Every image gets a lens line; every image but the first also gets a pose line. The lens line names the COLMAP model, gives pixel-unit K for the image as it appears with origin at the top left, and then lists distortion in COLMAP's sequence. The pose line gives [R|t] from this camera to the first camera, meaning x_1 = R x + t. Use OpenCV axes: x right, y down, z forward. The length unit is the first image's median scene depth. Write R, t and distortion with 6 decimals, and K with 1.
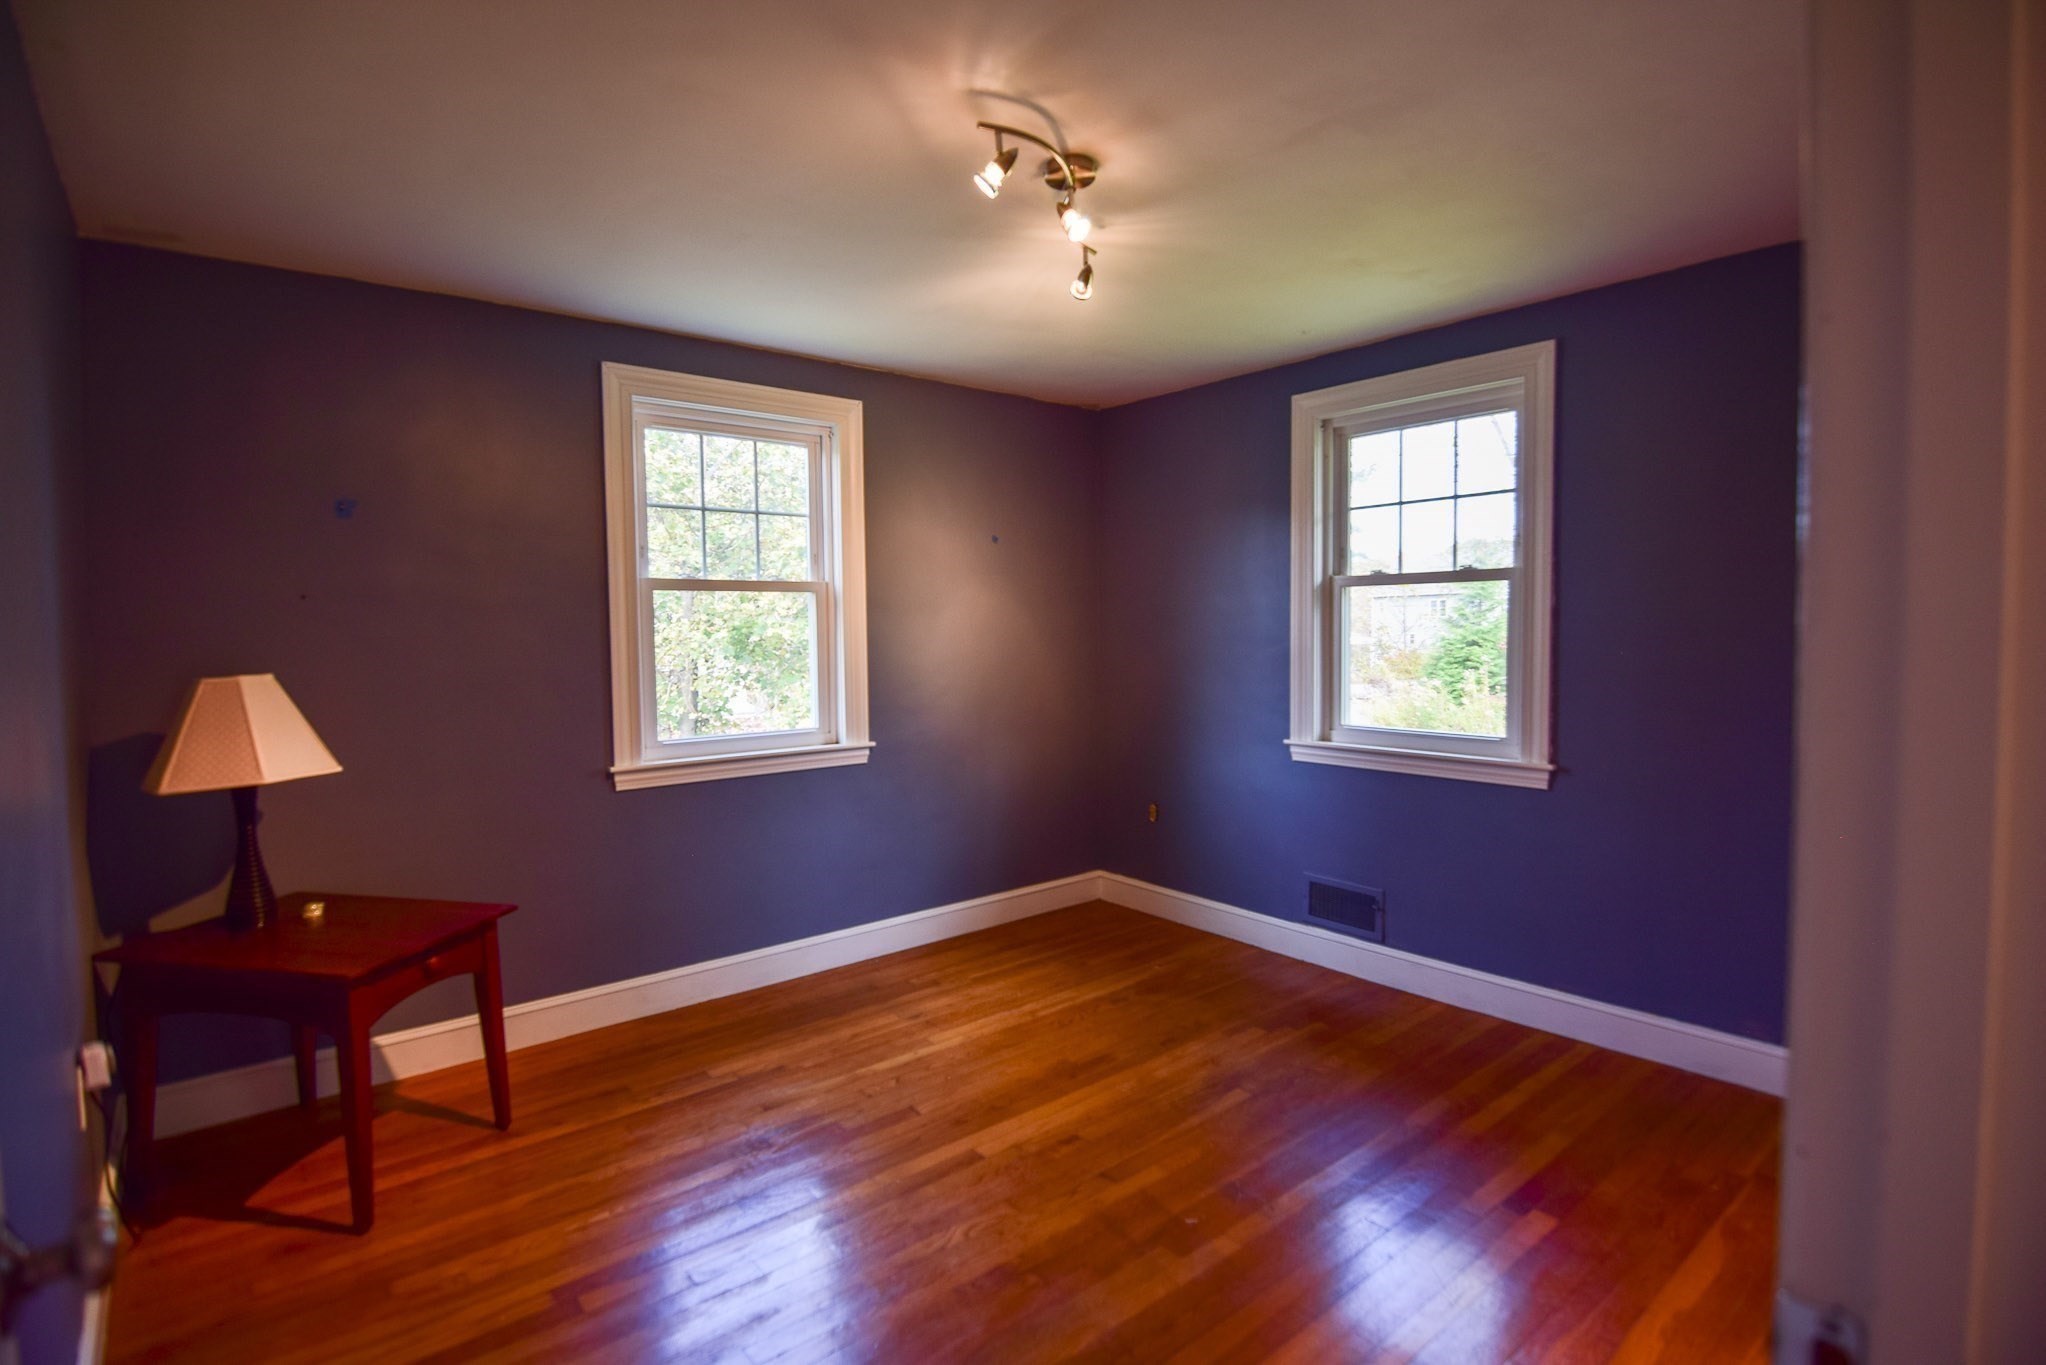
lens RADIAL K [[990.8, 0, 1023.6], [0, 990.8, 682.4], [0, 0, 1]] dist [-0.022920, -0.000711]
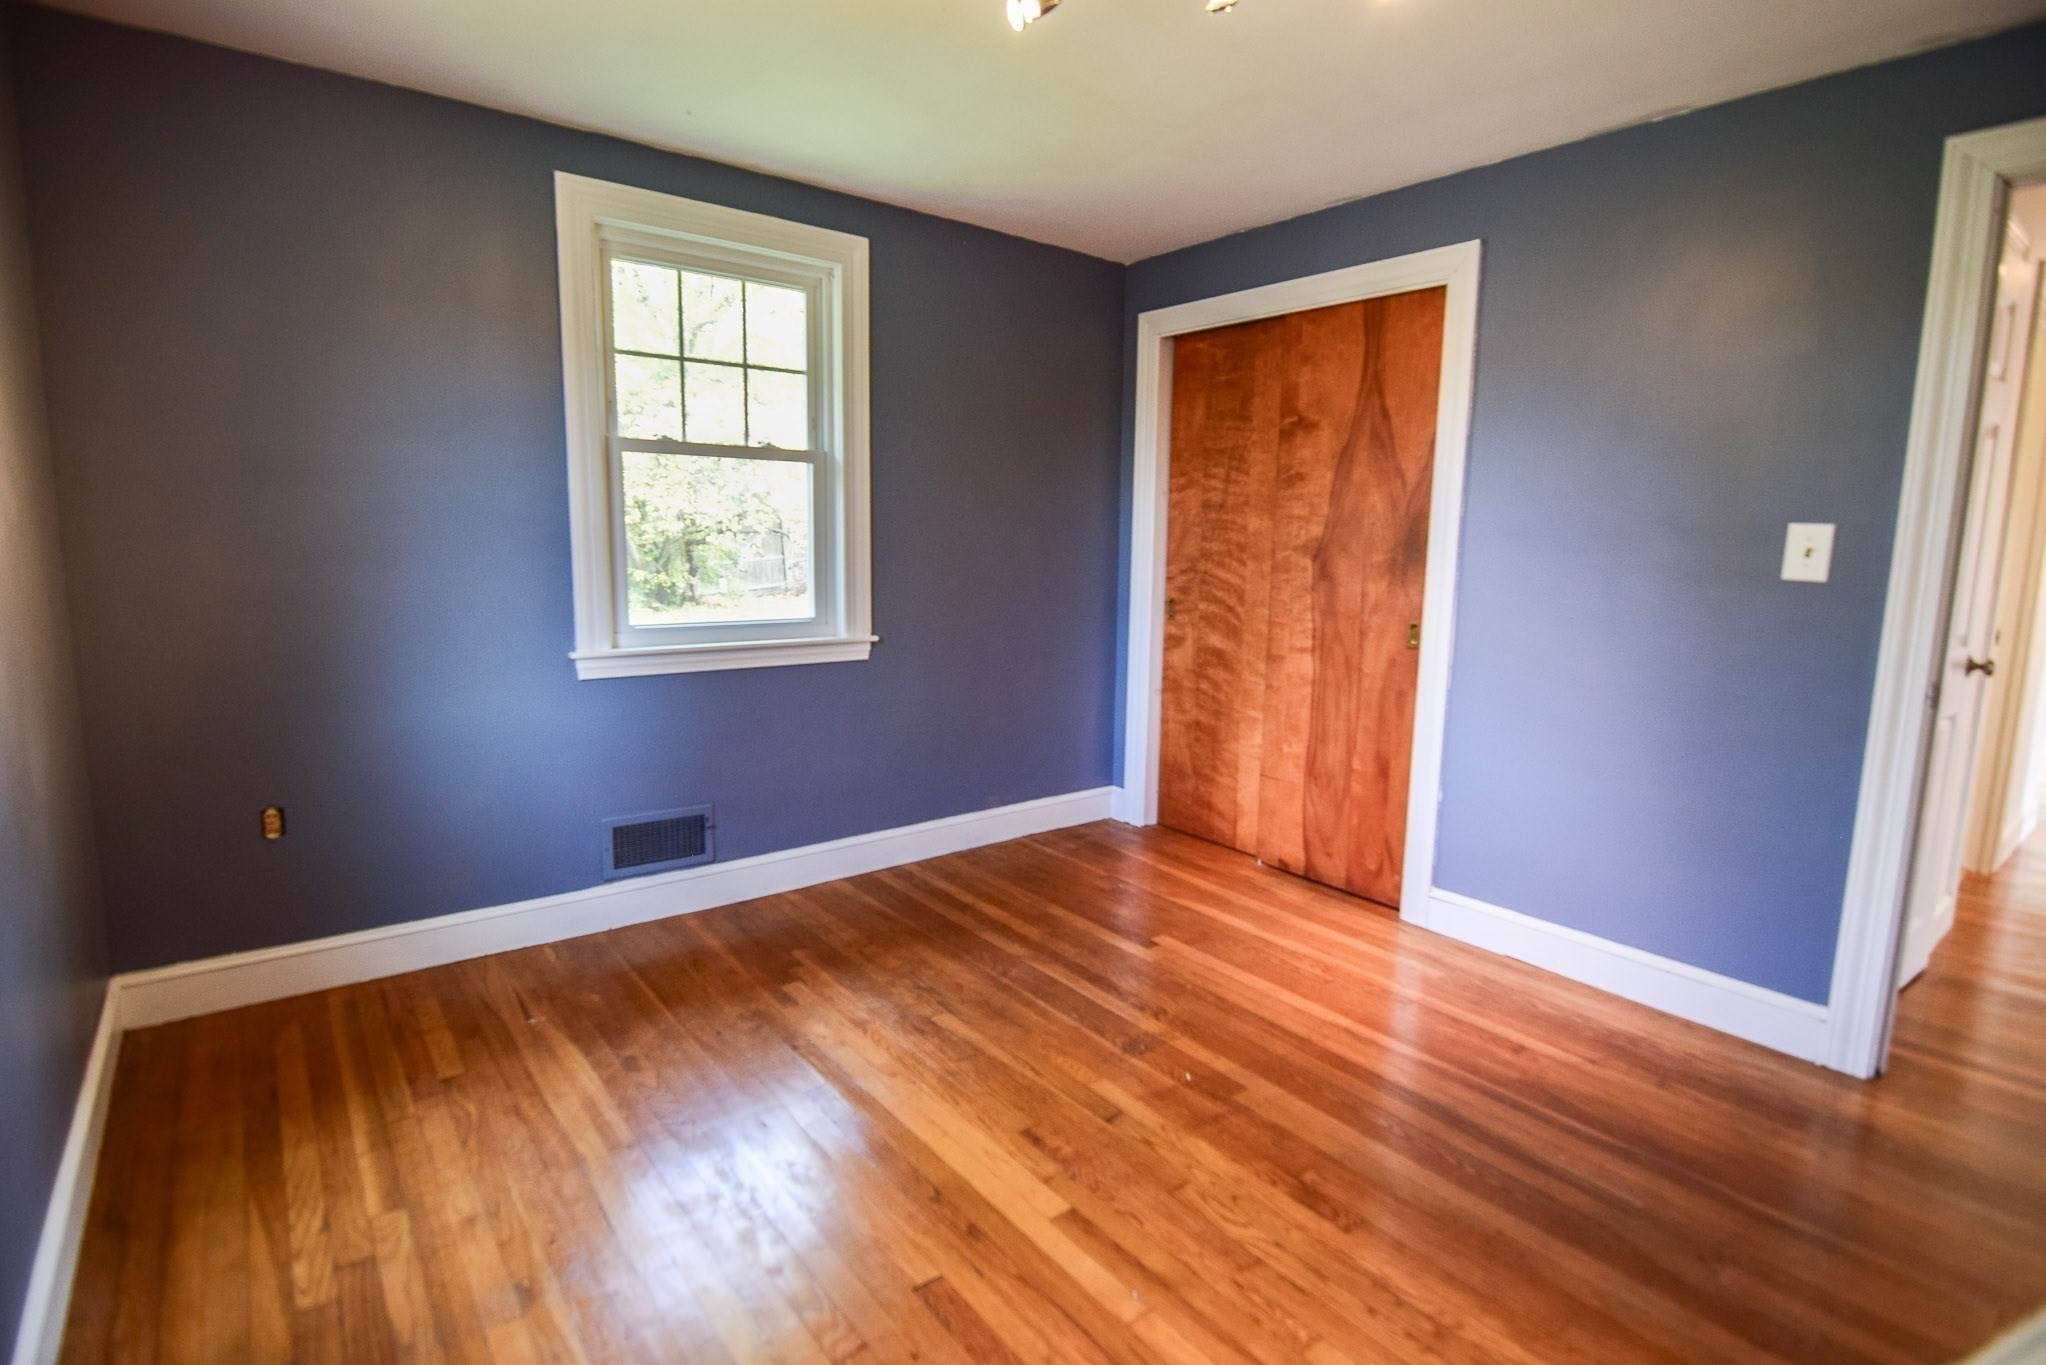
lens RADIAL K [[990.8, 0, 1022.6], [0, 990.8, 679.6], [0, 0, 1]] dist [-0.022920, -0.000711]
pose [[0.020296, -0.134880, 0.990654, -0.523802], [0.035170, 0.990341, 0.134116, -0.010788], [-0.999175, 0.032119, 0.024843, 0.729530]]
